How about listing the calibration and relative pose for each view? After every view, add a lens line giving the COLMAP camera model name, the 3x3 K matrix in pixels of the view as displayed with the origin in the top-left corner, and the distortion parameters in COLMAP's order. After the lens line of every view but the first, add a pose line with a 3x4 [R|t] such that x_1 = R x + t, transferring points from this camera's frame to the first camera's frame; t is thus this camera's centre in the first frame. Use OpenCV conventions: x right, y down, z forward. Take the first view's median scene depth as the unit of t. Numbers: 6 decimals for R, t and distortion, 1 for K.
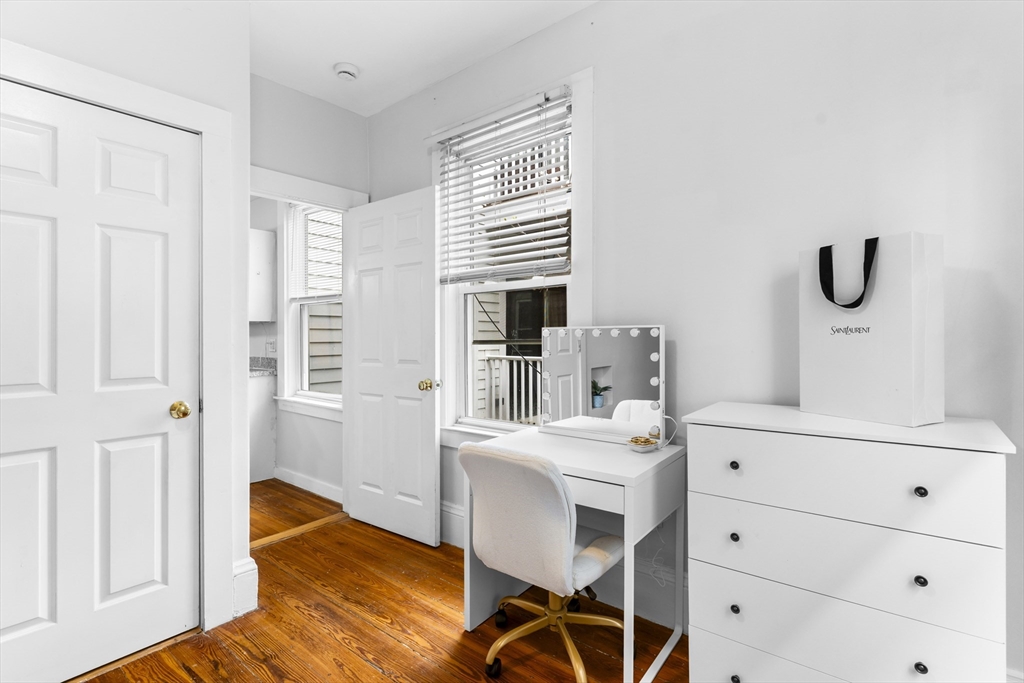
lens RADIAL K [[478.0, 0, 512.0], [0, 478.0, 341.5], [0, 0, 1]] dist [0.001736, -0.001091]
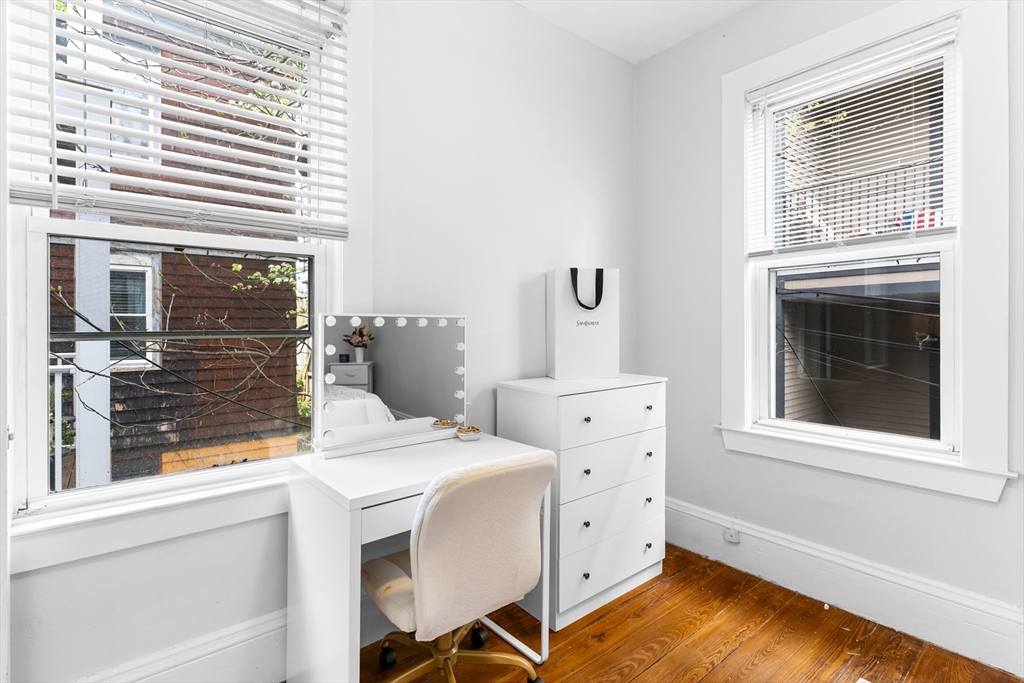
lens RADIAL K [[488.8, 0, 514.4], [0, 488.8, 329.1], [0, 0, 1]] dist [0.000808, -0.000587]
pose [[0.198199, -0.000200, 0.980162, -0.594146], [0.008102, 0.999966, -0.001434, -0.002048], [-0.980128, 0.008226, 0.198194, 0.569235]]
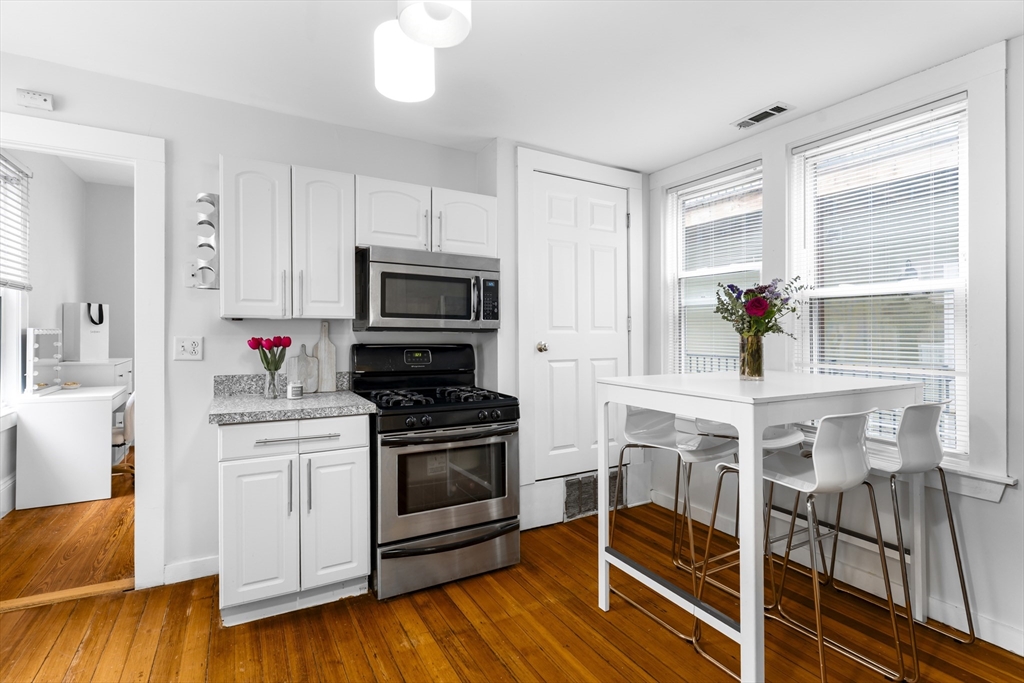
lens RADIAL K [[488.8, 0, 514.4], [0, 488.8, 329.1], [0, 0, 1]] dist [0.000808, -0.000587]
pose [[-0.932382, 0.000495, 0.361474, -1.864150], [0.000592, 1.000000, 0.000155, -0.024466], [-0.361474, 0.000359, -0.932382, 1.853604]]
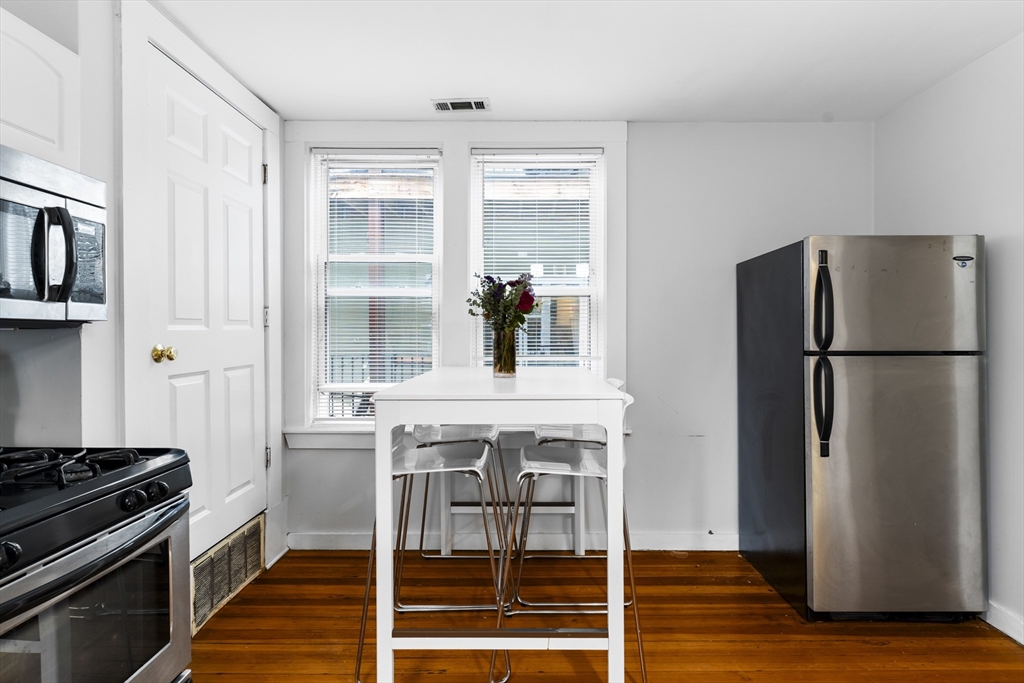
lens RADIAL K [[491.5, 0, 522.6], [0, 491.5, 329.3], [0, 0, 1]] dist [0.000638, 0.000386]
pose [[-0.774724, 0.001069, -0.632299, -1.385335], [-0.003228, 0.999979, 0.005645, -0.019737], [0.632291, 0.006415, -0.774704, 1.528906]]
